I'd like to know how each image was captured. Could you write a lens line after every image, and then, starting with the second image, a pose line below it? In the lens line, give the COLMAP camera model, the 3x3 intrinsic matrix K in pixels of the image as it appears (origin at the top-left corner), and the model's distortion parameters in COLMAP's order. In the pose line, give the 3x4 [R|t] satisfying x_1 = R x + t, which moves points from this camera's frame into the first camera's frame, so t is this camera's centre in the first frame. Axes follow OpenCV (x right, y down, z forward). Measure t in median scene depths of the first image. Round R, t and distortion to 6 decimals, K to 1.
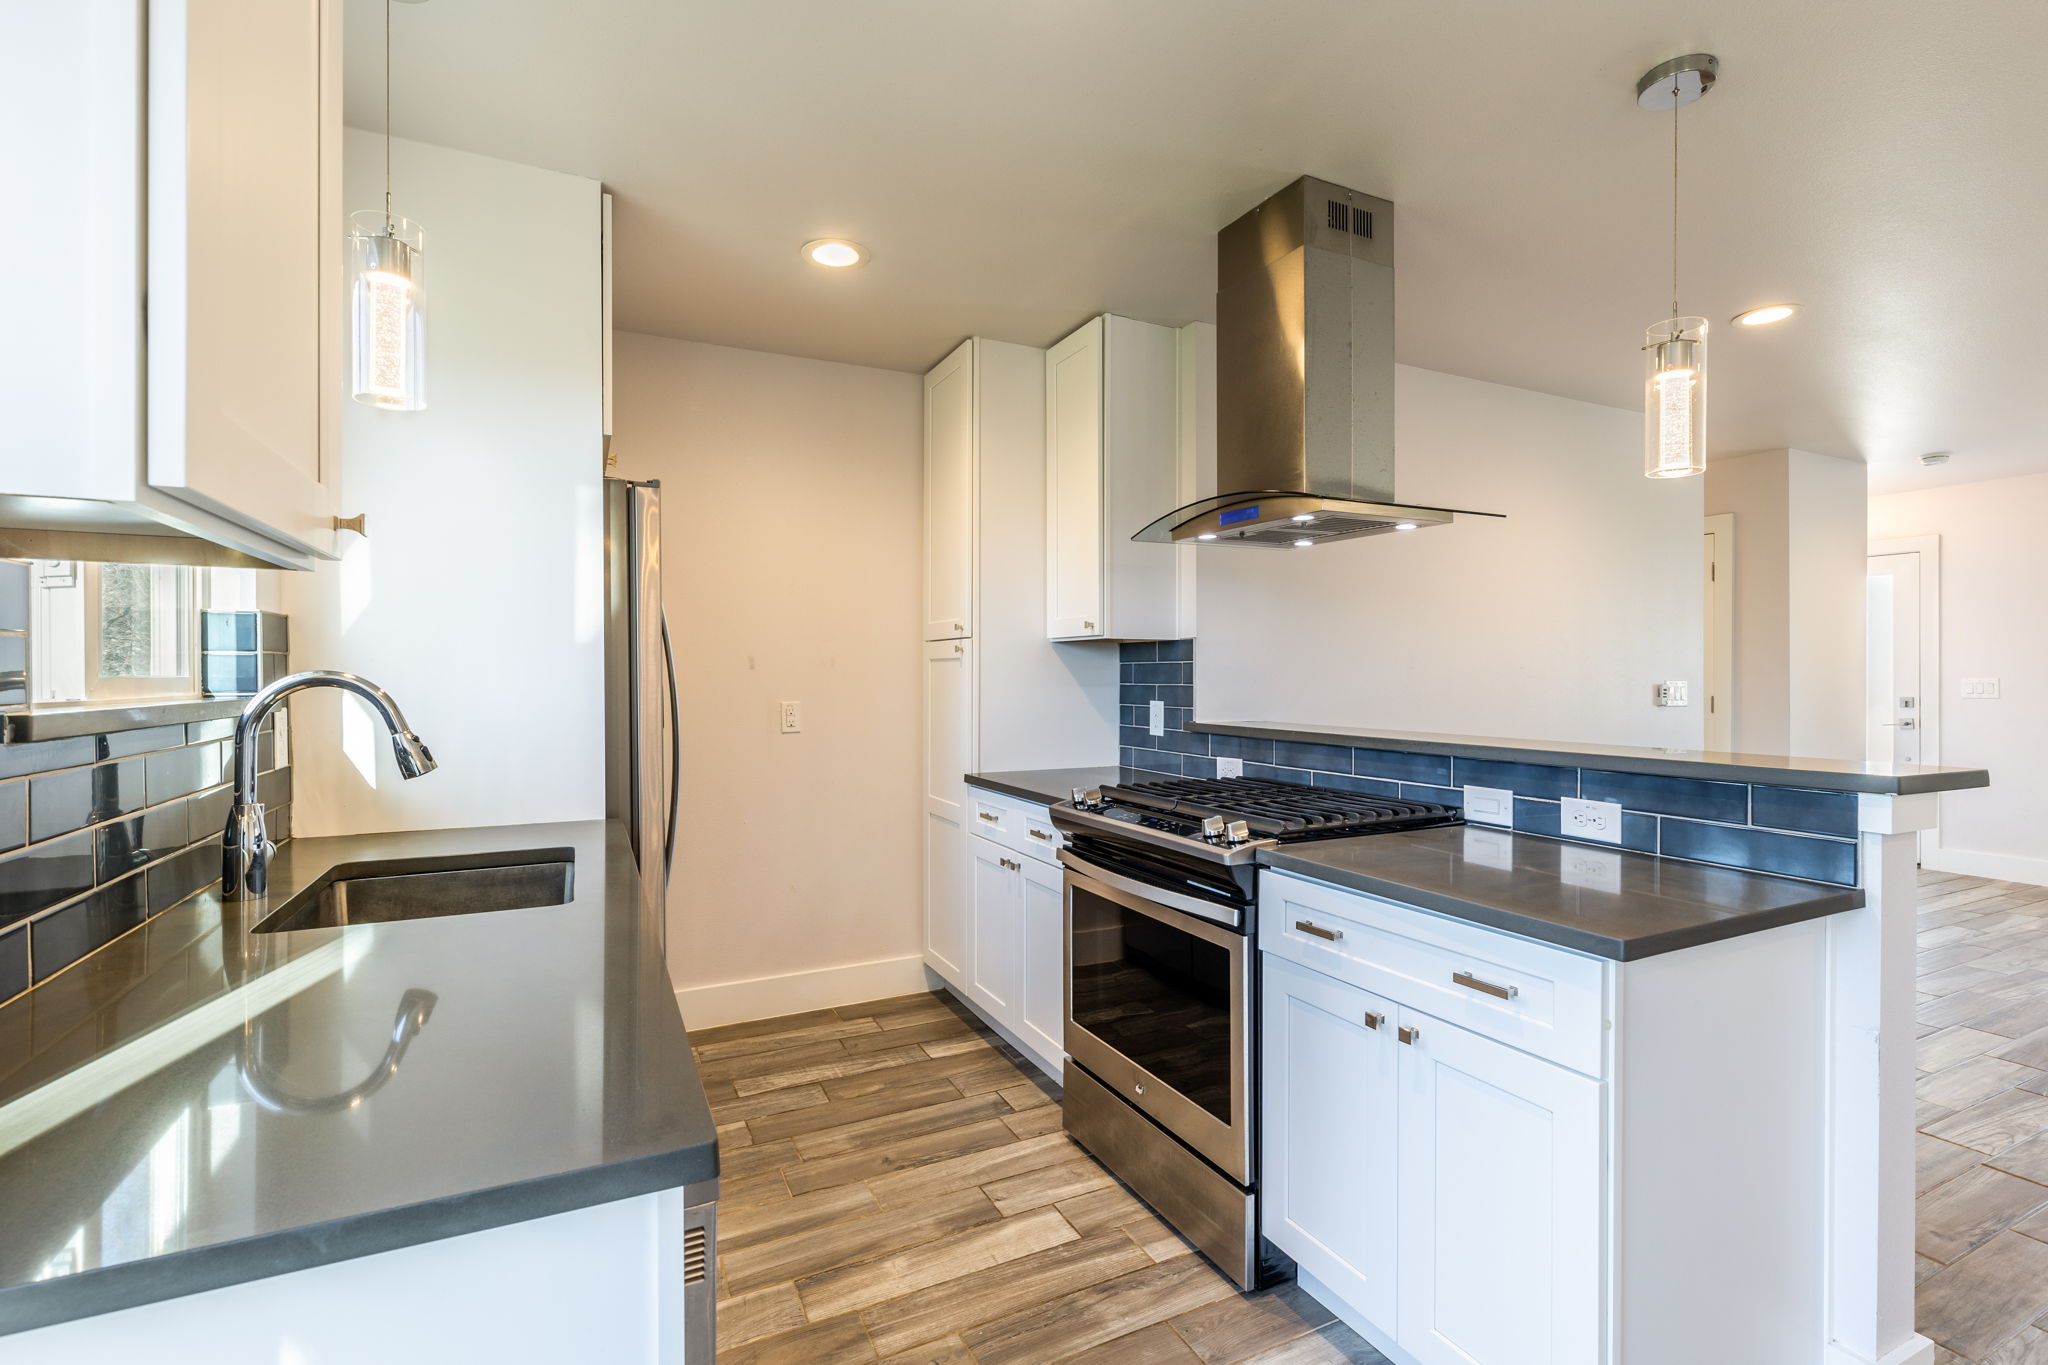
lens RADIAL K [[920.5, 0, 1036.8], [0, 920.5, 675.4], [0, 0, 1]] dist [0.000658, 0.000498]
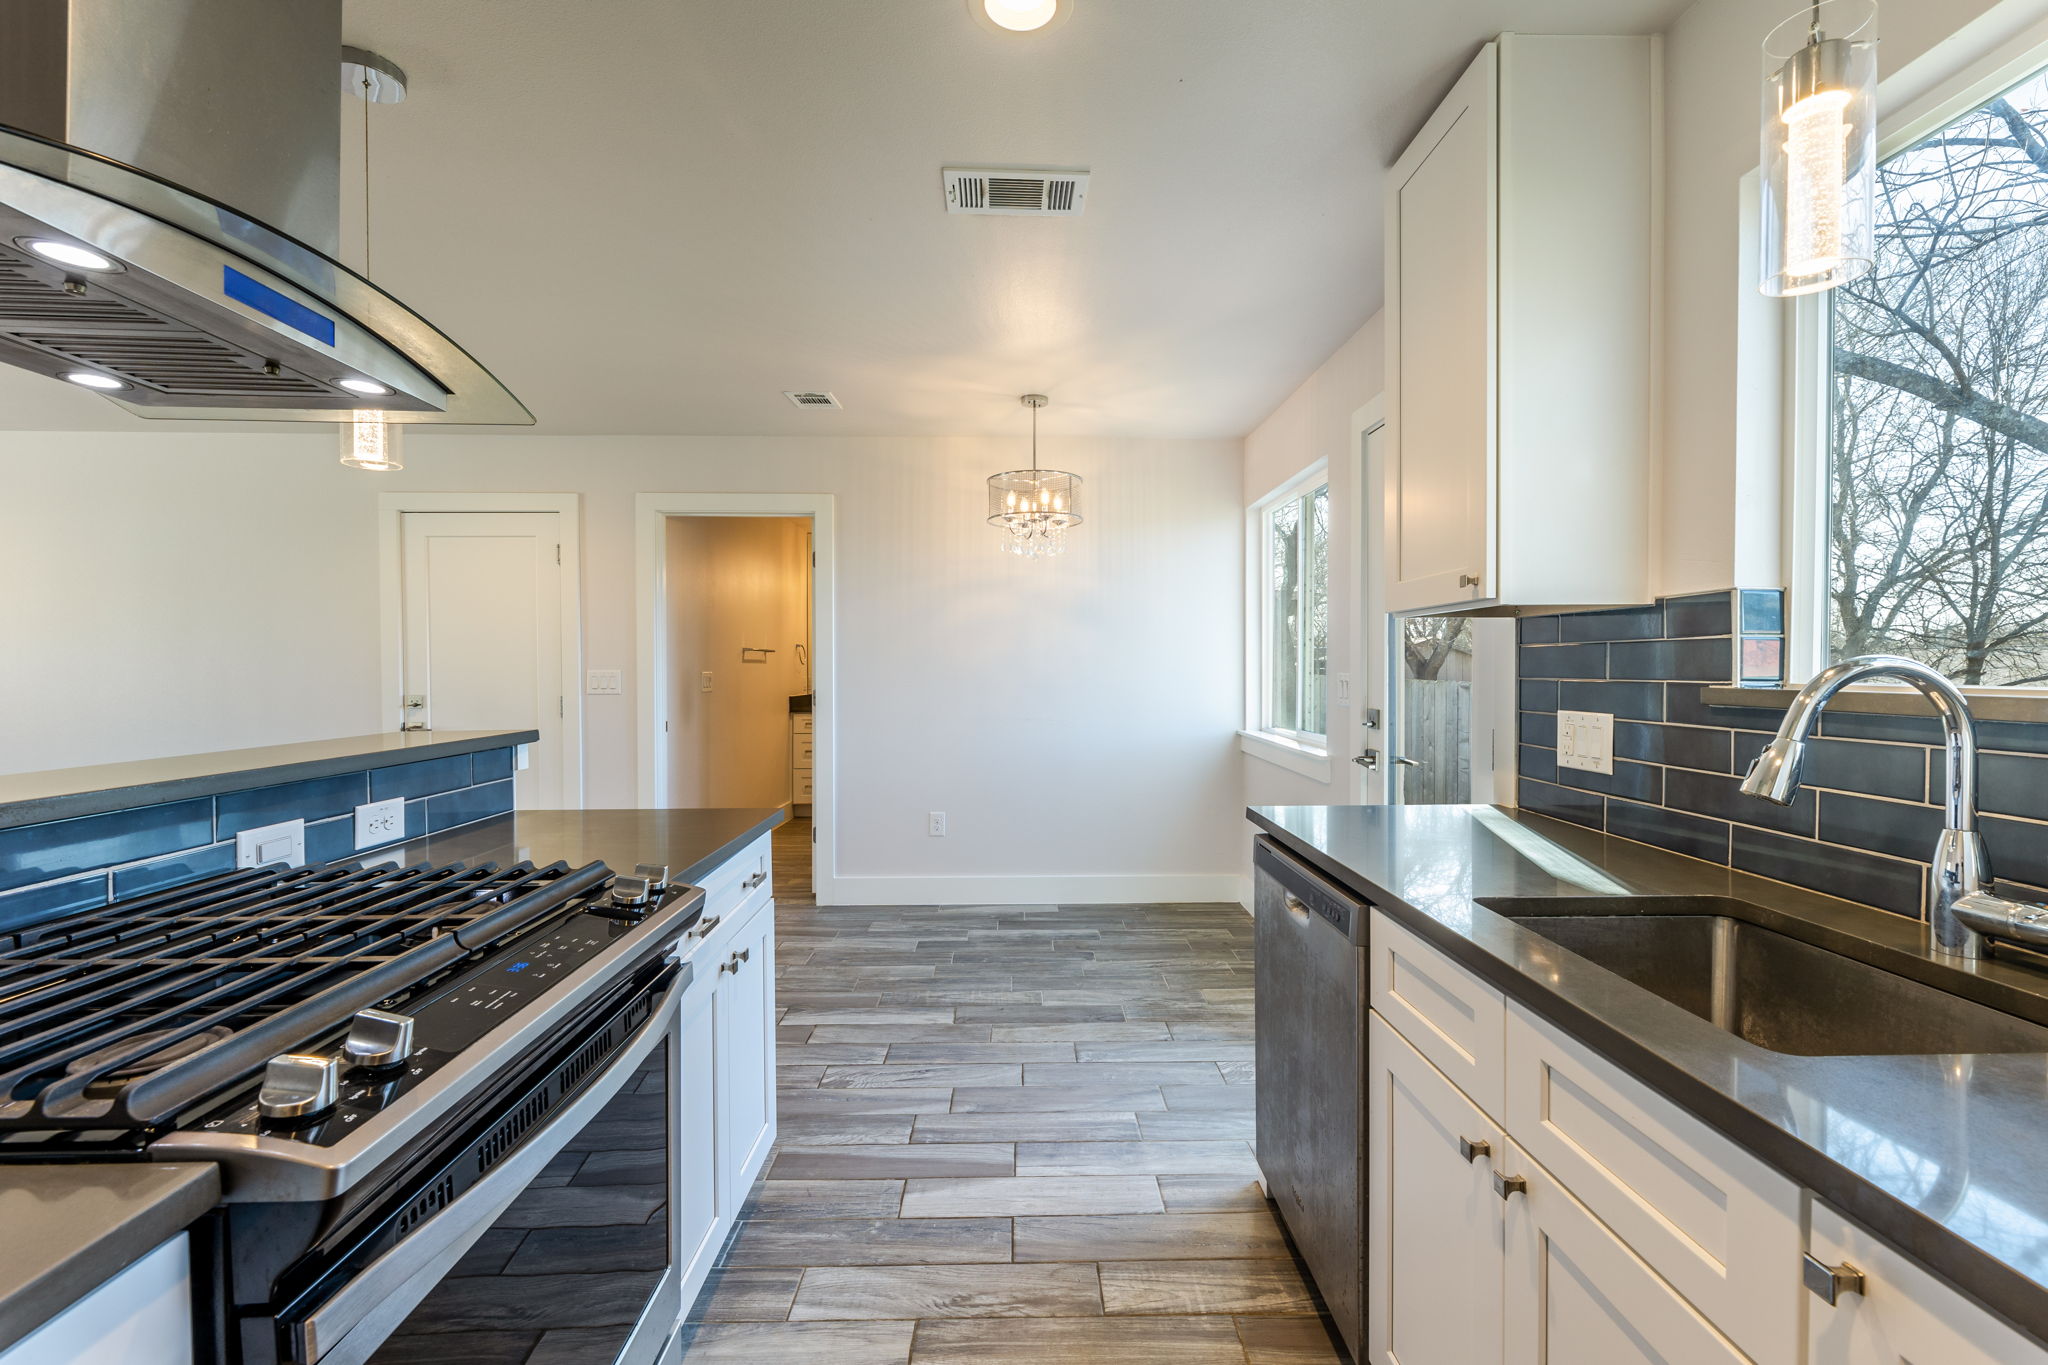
lens RADIAL K [[853.7, 0, 1033.8], [0, 853.7, 675.6], [0, 0, 1]] dist [-0.000545, -0.000156]
pose [[-0.903647, -0.003140, 0.428267, -0.295834], [0.002822, 0.999908, 0.013285, 0.000504], [-0.428270, 0.013214, -0.903554, 1.251427]]
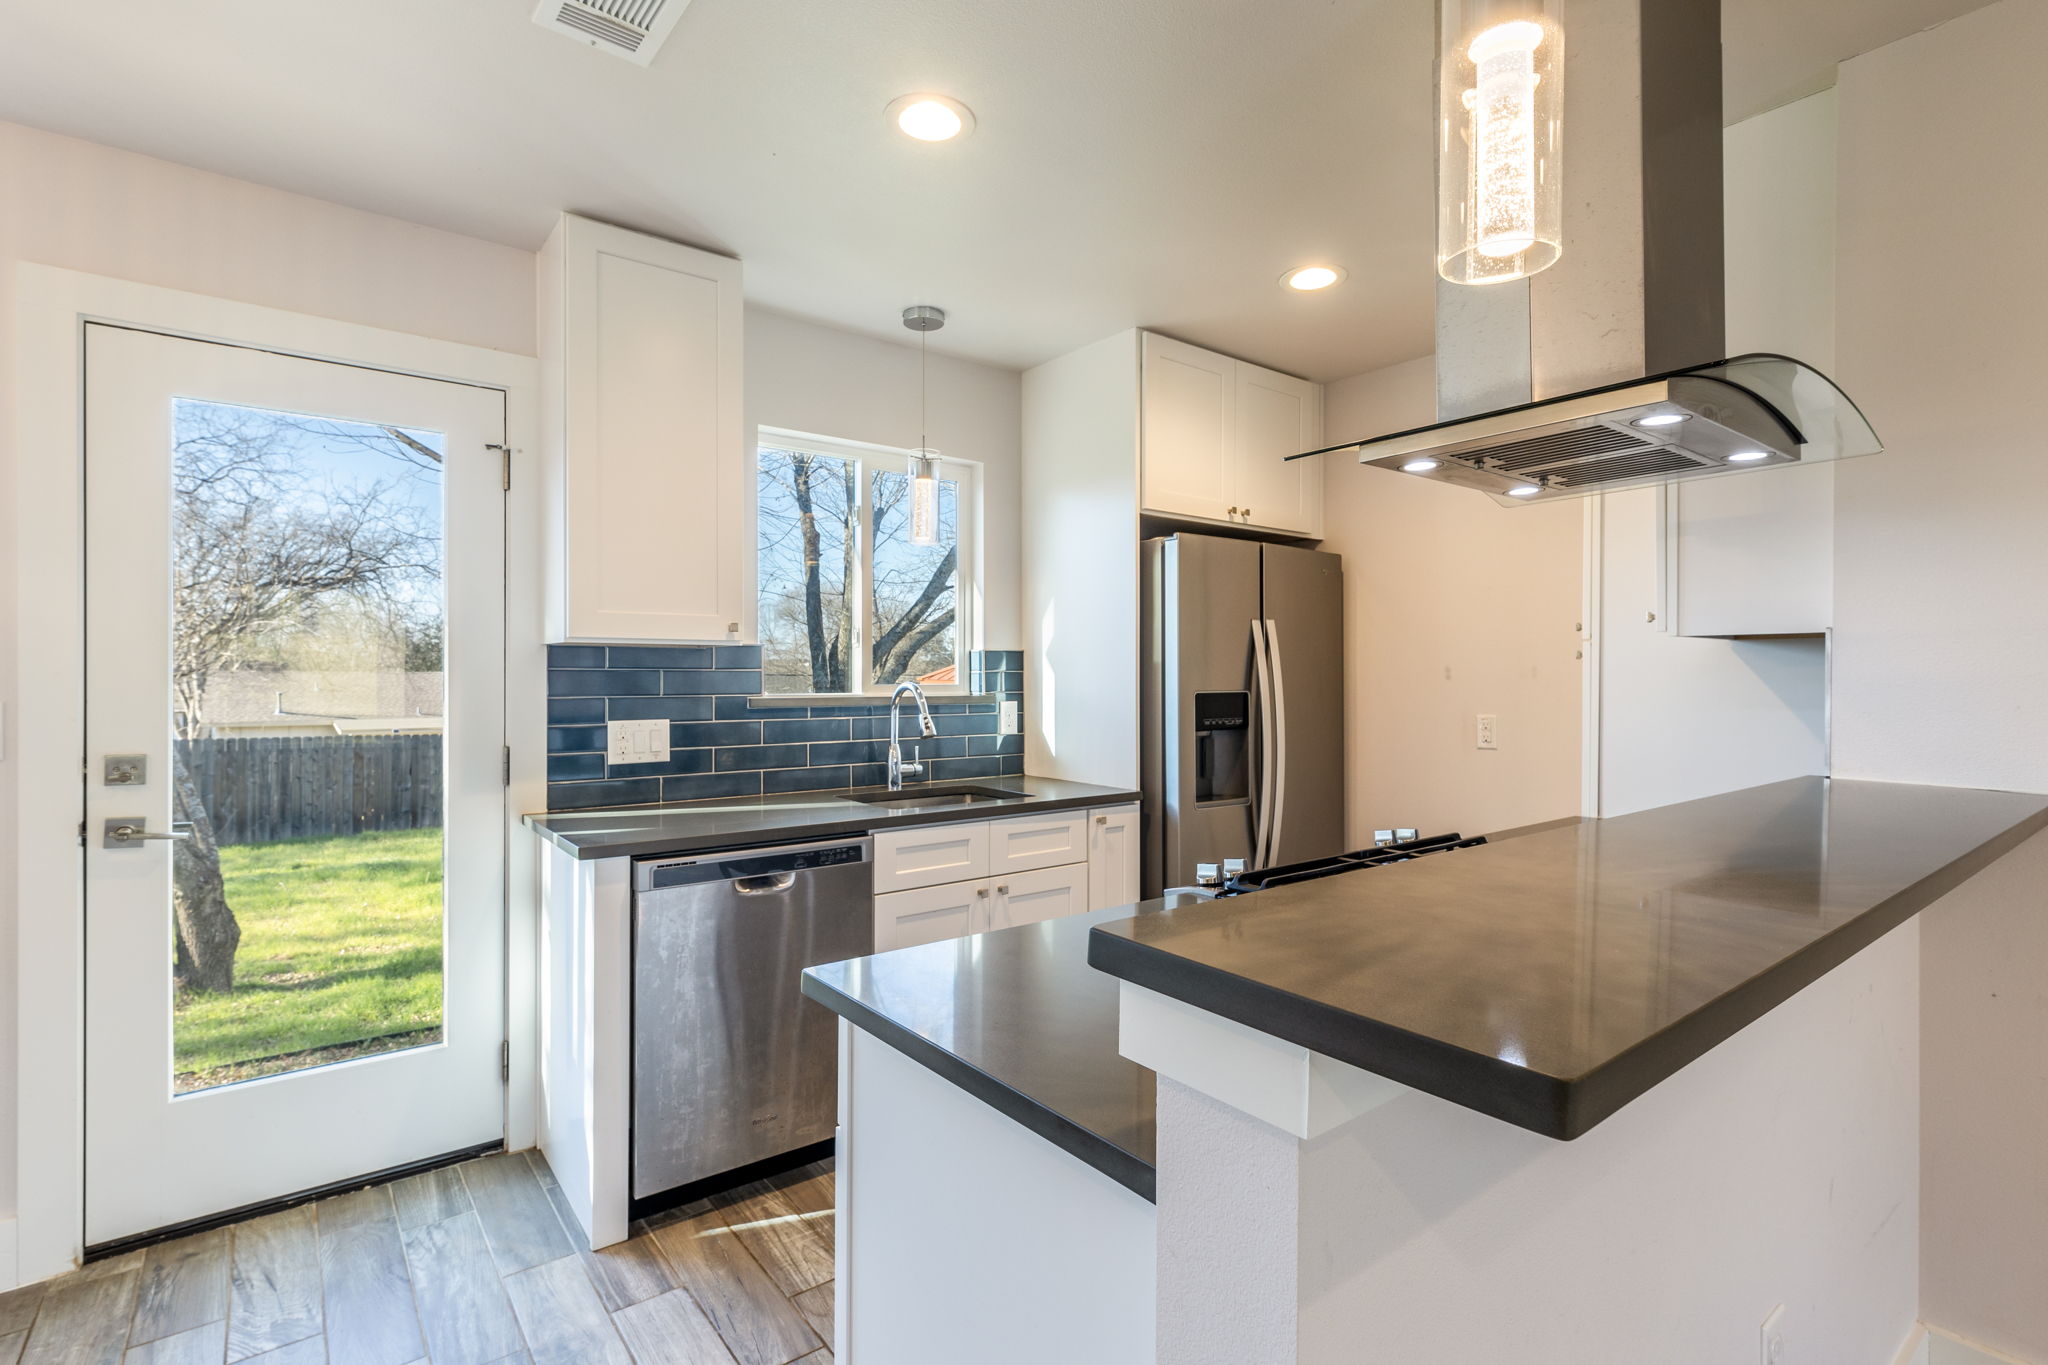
lens RADIAL K [[976.5, 0, 1032.5], [0, 976.5, 675.8], [0, 0, 1]] dist [-0.000001, 0.000077]
pose [[0.194594, -0.000328, -0.980884, 0.909435], [-0.005126, 0.999986, -0.001351, -0.011096], [0.980871, 0.005291, 0.194589, 0.556565]]
